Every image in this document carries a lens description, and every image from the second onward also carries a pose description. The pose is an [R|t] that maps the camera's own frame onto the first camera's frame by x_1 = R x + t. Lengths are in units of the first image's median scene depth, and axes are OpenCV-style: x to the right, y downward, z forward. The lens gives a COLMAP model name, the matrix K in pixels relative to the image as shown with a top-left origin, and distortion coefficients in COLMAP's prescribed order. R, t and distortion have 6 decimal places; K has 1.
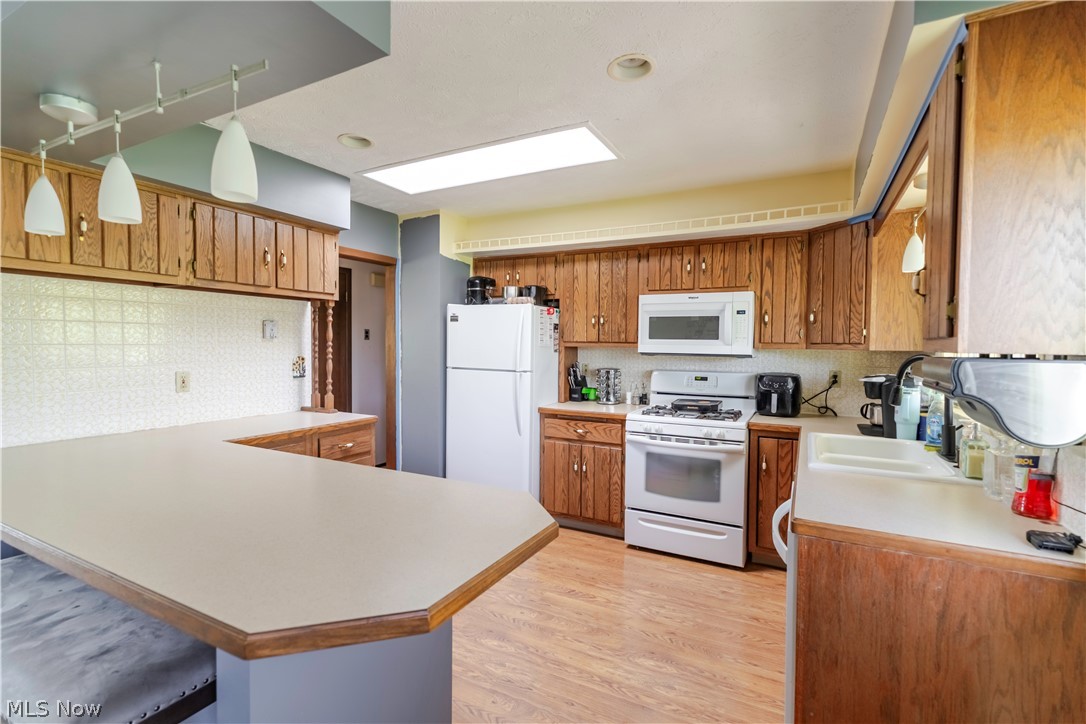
lens RADIAL K [[498.3, 0, 544.5], [0, 498.3, 361.0], [0, 0, 1]] dist [0.003226, -0.001030]
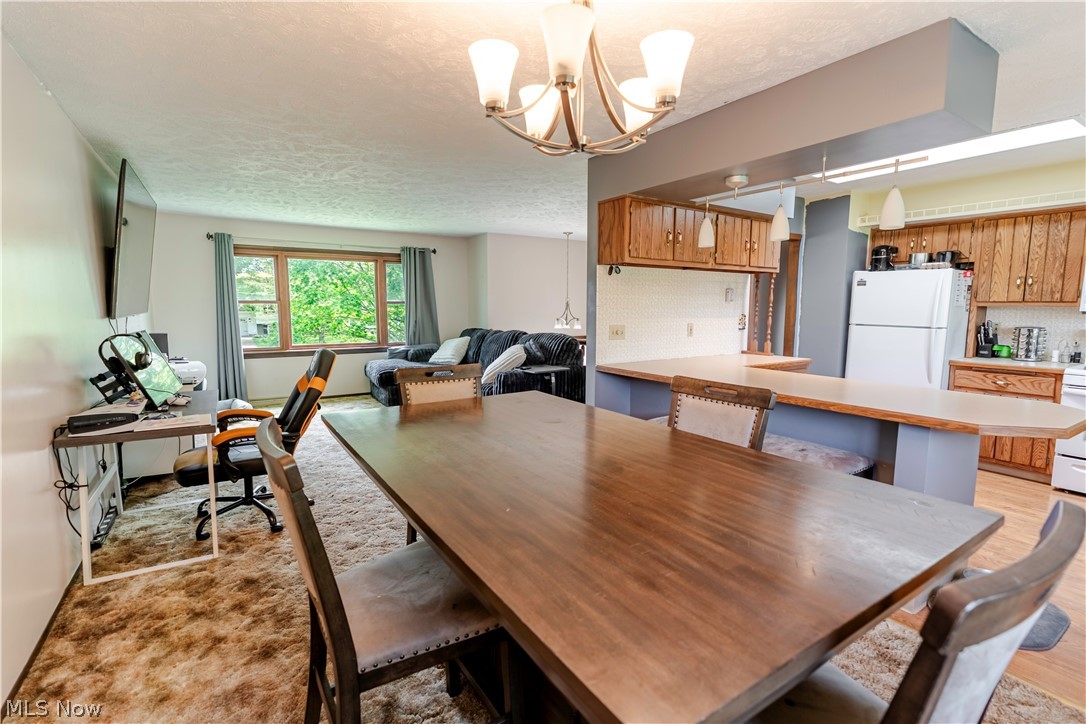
lens RADIAL K [[498.3, 0, 543.4], [0, 498.3, 359.9], [0, 0, 1]] dist [0.003226, -0.001030]
pose [[0.872674, 0.047439, -0.485994, -0.258084], [-0.011318, 0.996967, 0.076993, 0.014961], [0.488172, -0.061690, 0.870564, -0.427393]]
